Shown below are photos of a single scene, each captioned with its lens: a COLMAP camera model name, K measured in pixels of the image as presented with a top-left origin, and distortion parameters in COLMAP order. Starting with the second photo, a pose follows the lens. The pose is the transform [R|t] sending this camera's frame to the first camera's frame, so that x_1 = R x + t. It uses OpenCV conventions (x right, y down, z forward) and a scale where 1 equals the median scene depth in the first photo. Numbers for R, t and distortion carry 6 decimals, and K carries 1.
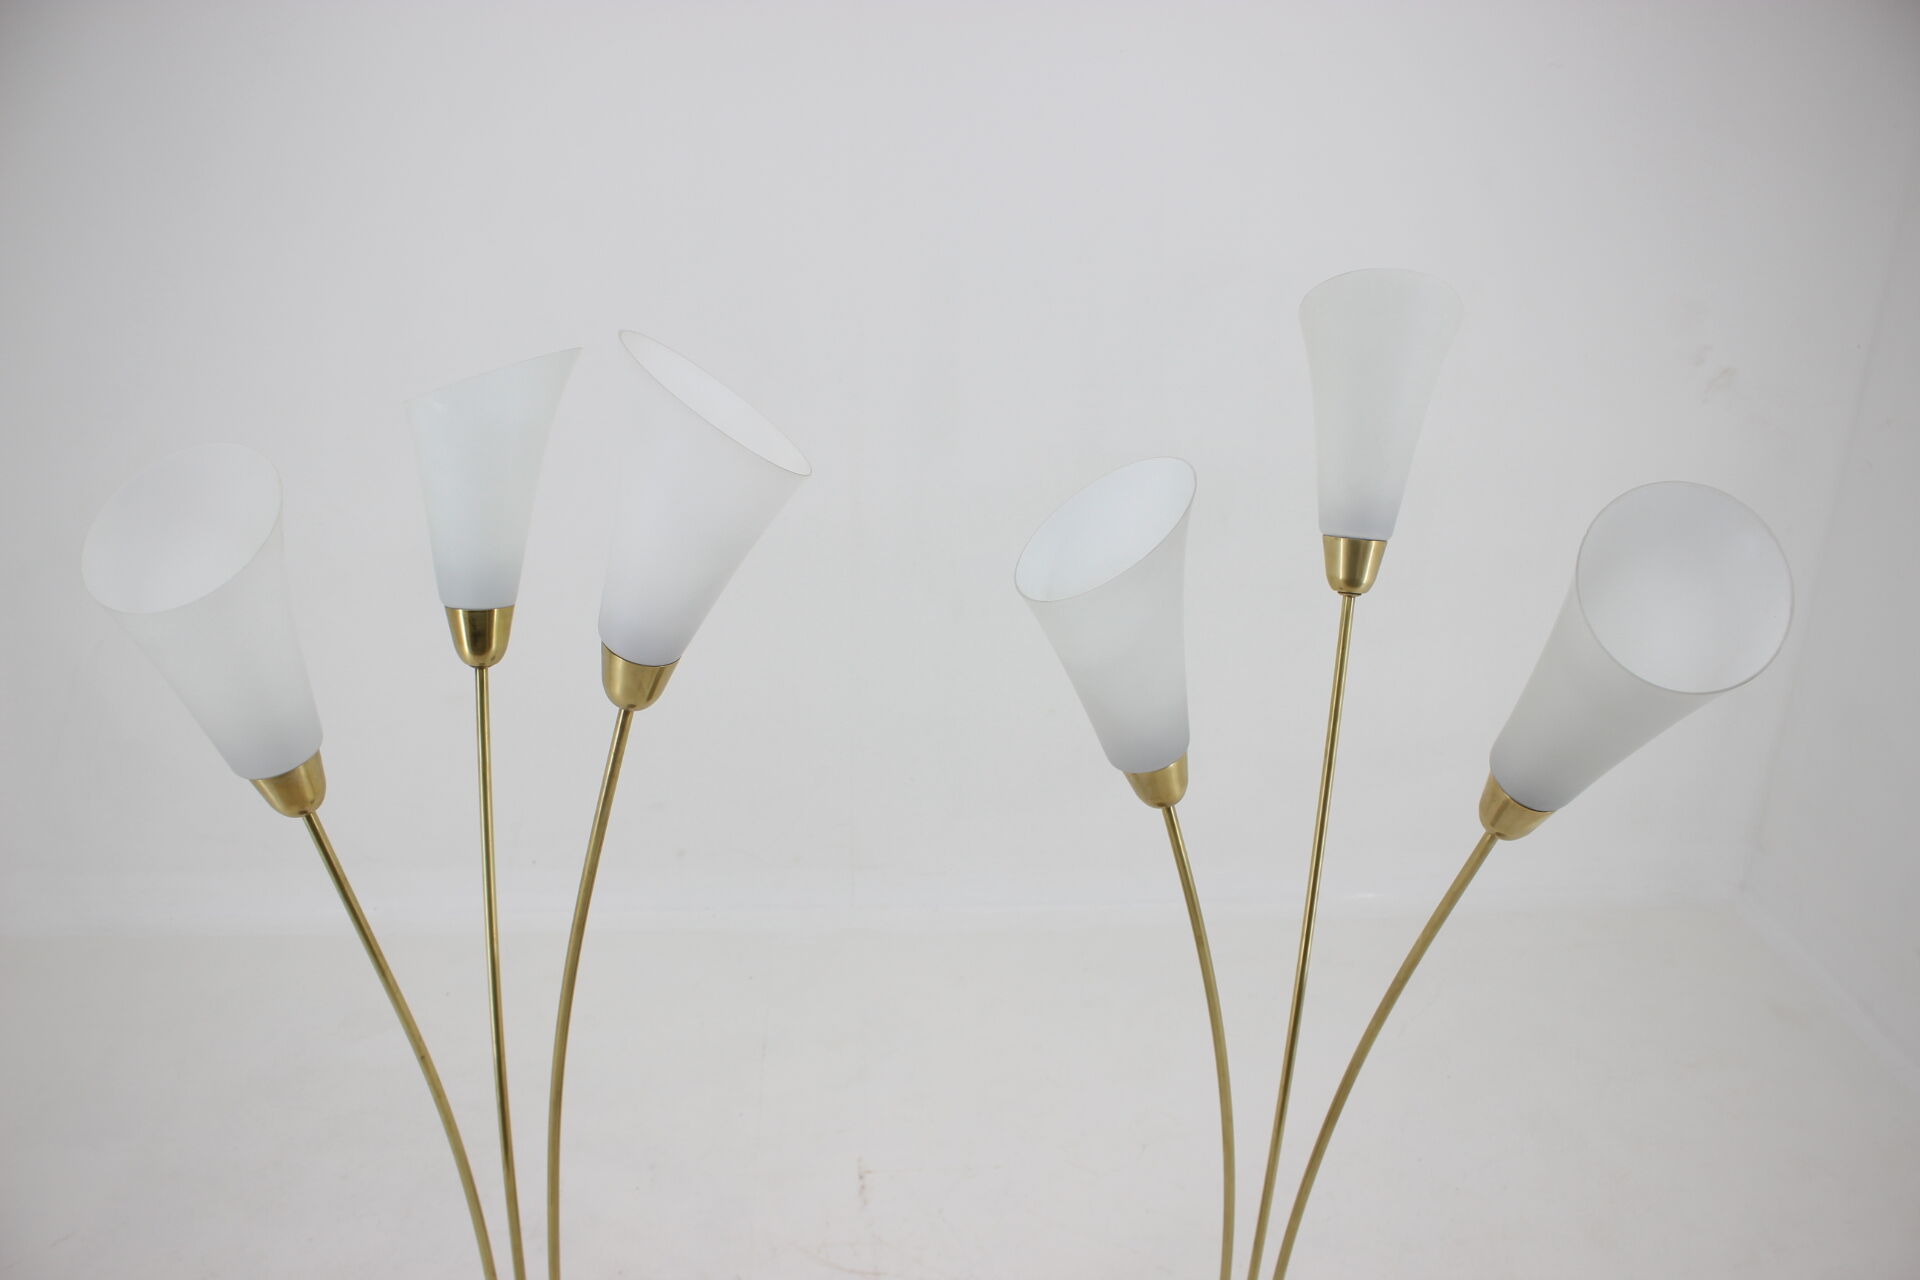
lens RADIAL K [[1558.3, 0, 960.0], [0, 1558.3, 640.0], [0, 0, 1]] dist [-0.102181, 0.014731]
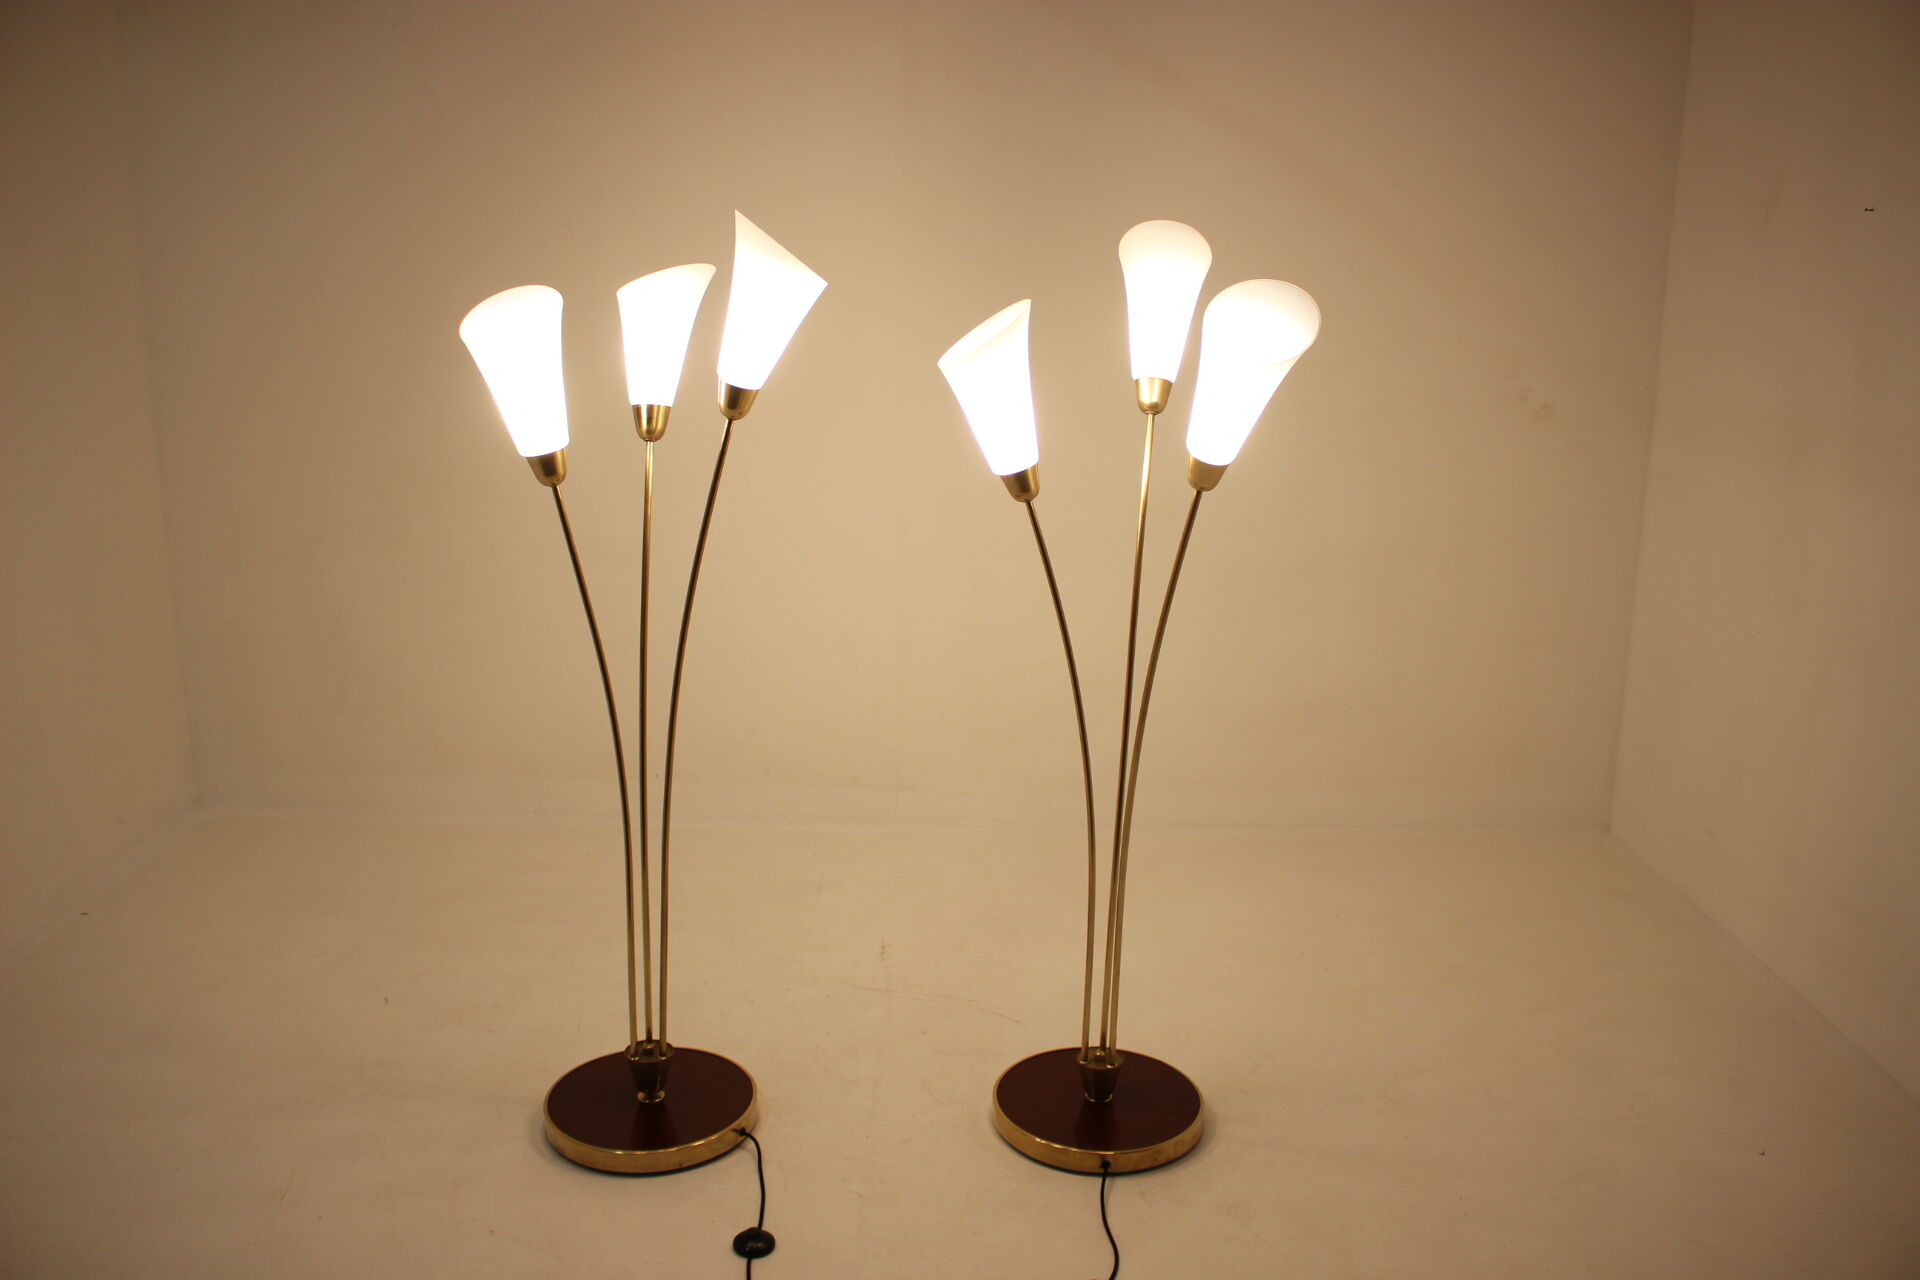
lens RADIAL K [[1558.3, 0, 960.0], [0, 1558.3, 640.0], [0, 0, 1]] dist [-0.102181, 0.014731]
pose [[0.997202, 0.009958, -0.074091, 0.170826], [-0.022162, 0.985915, -0.165773, 0.505048], [0.071397, 0.166951, 0.983377, -0.652629]]
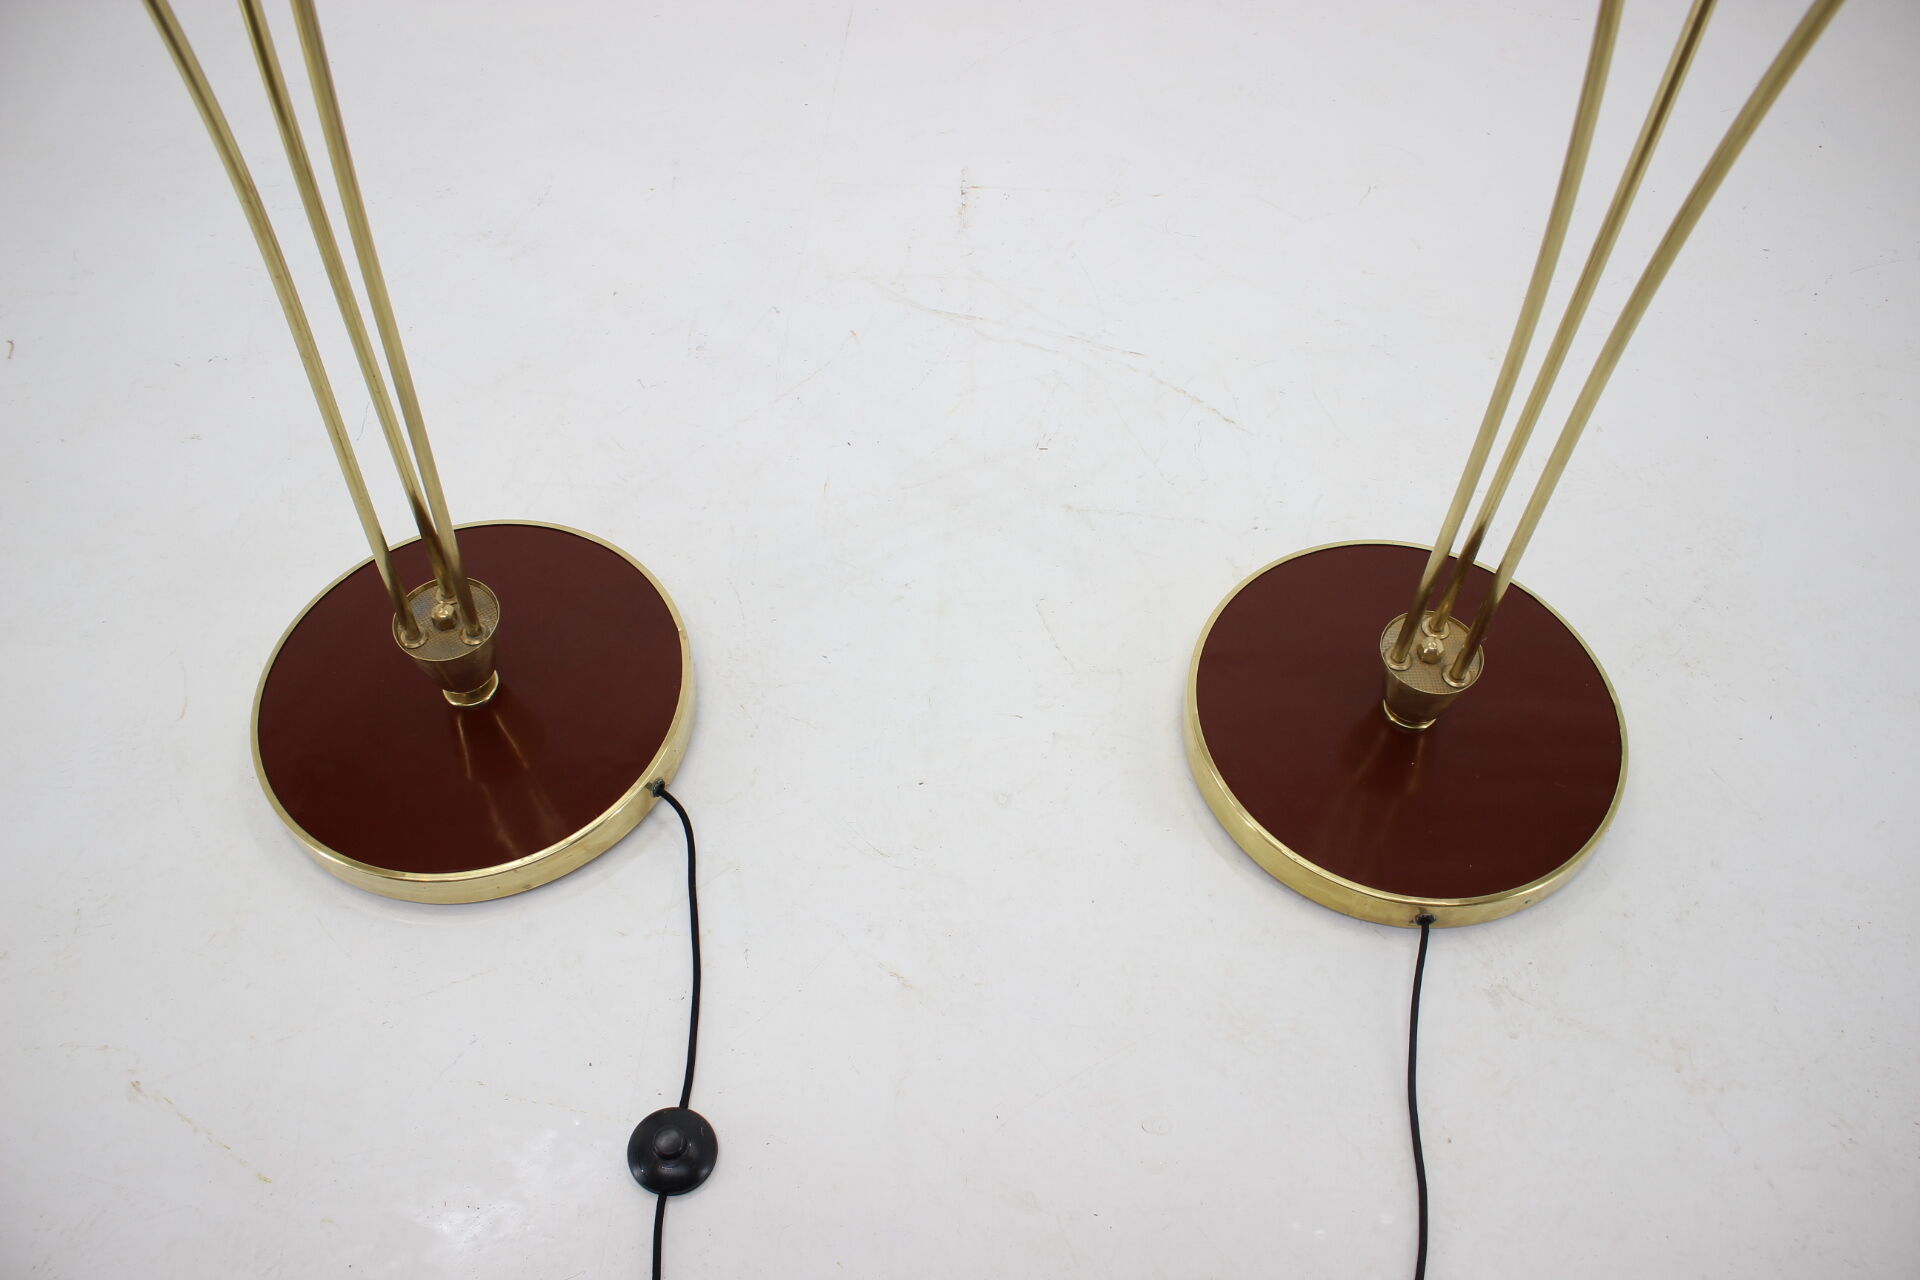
lens RADIAL K [[1558.3, 0, 960.0], [0, 1558.3, 640.0], [0, 0, 1]] dist [-0.102181, 0.014731]
pose [[0.991010, 0.099093, -0.089886, 0.030501], [-0.040046, 0.860769, 0.507418, 0.272931], [0.127652, -0.499257, 0.856999, 0.475697]]
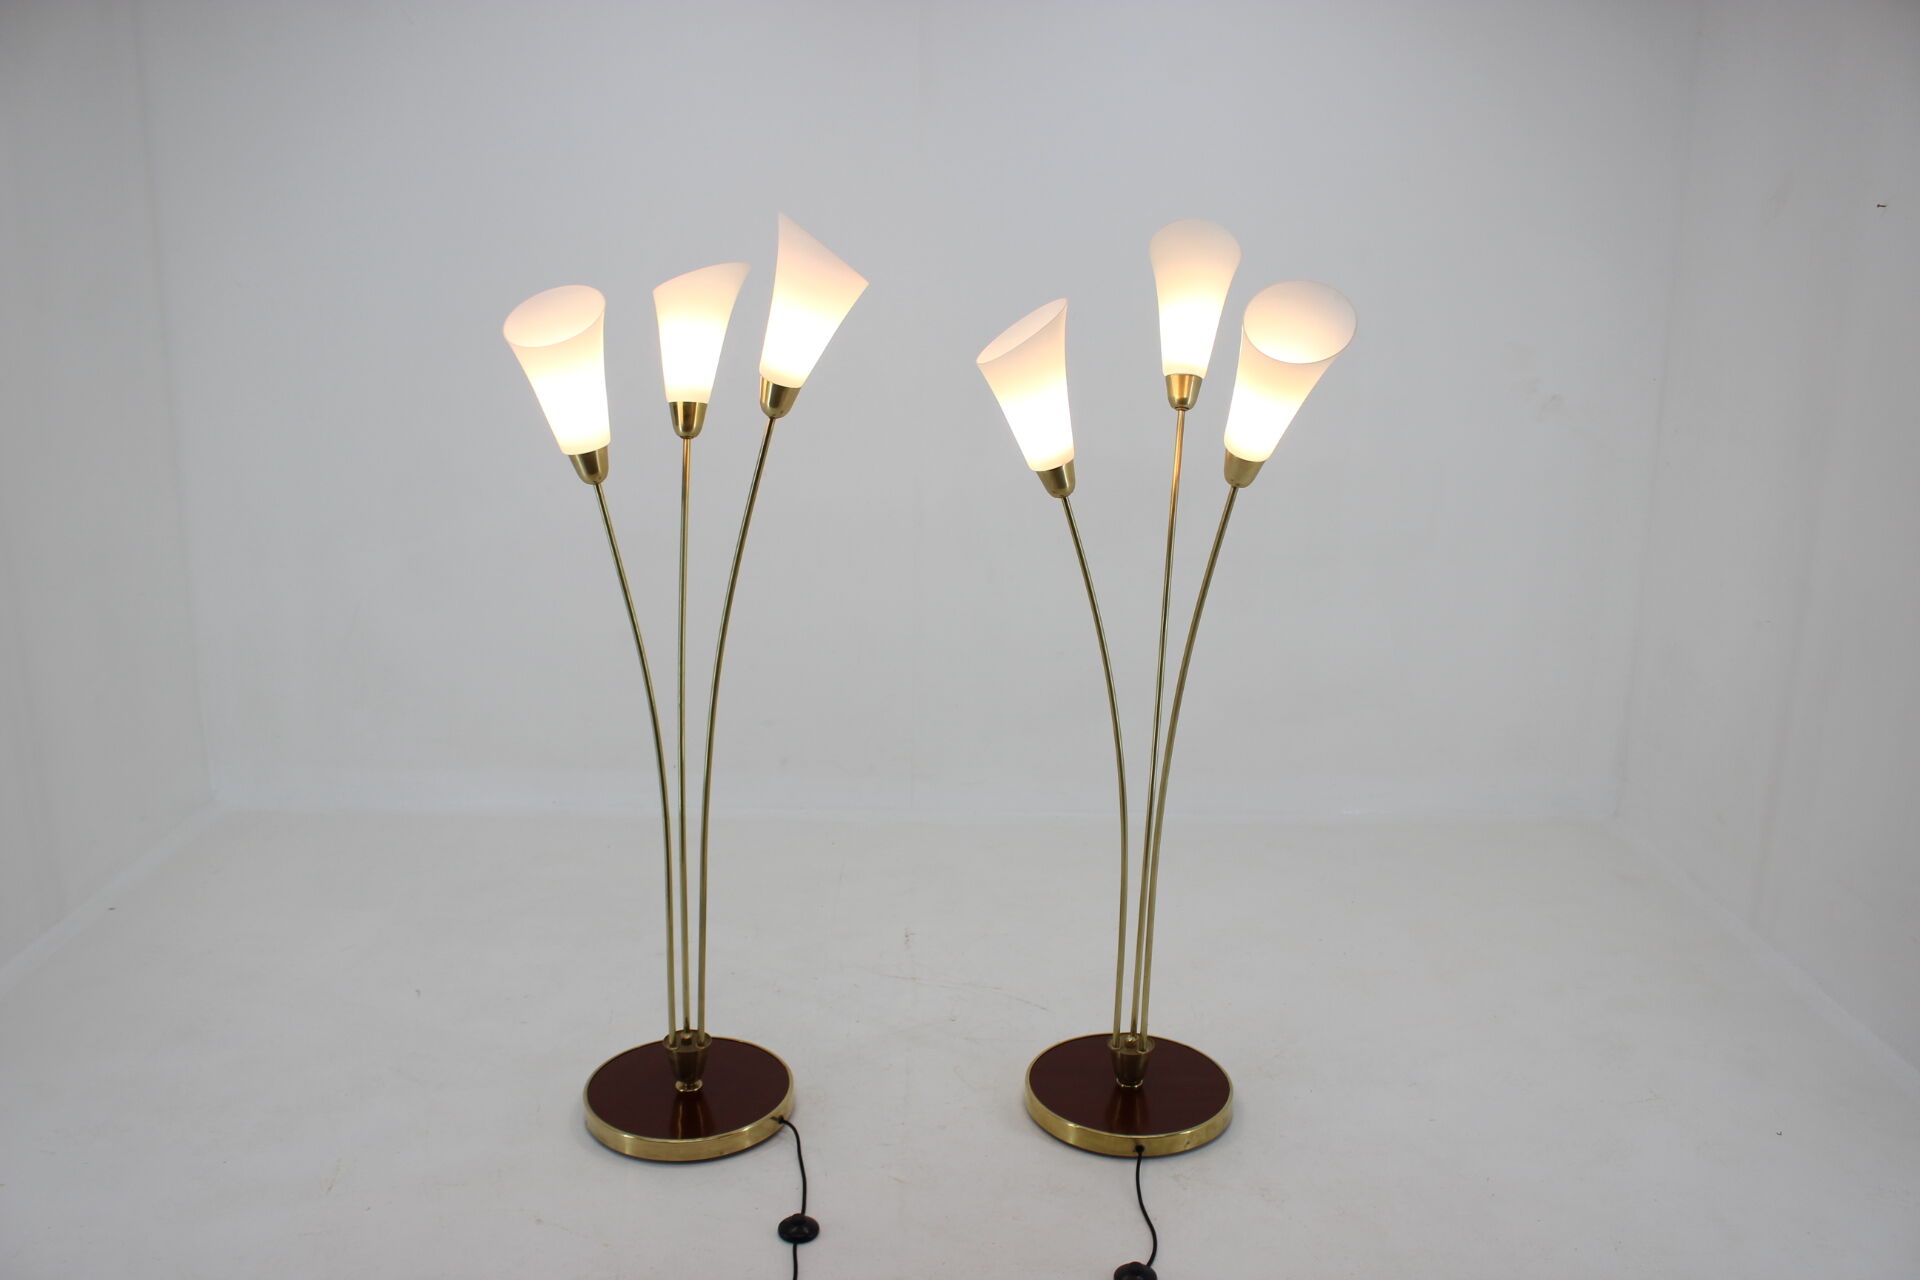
lens RADIAL K [[1558.3, 0, 960.0], [0, 1558.3, 640.0], [0, 0, 1]] dist [-0.102181, 0.014731]
pose [[0.998002, 0.006528, -0.062846, 0.114811], [-0.016319, 0.987532, -0.156573, 0.500515], [0.061040, 0.157285, 0.985665, -0.681386]]
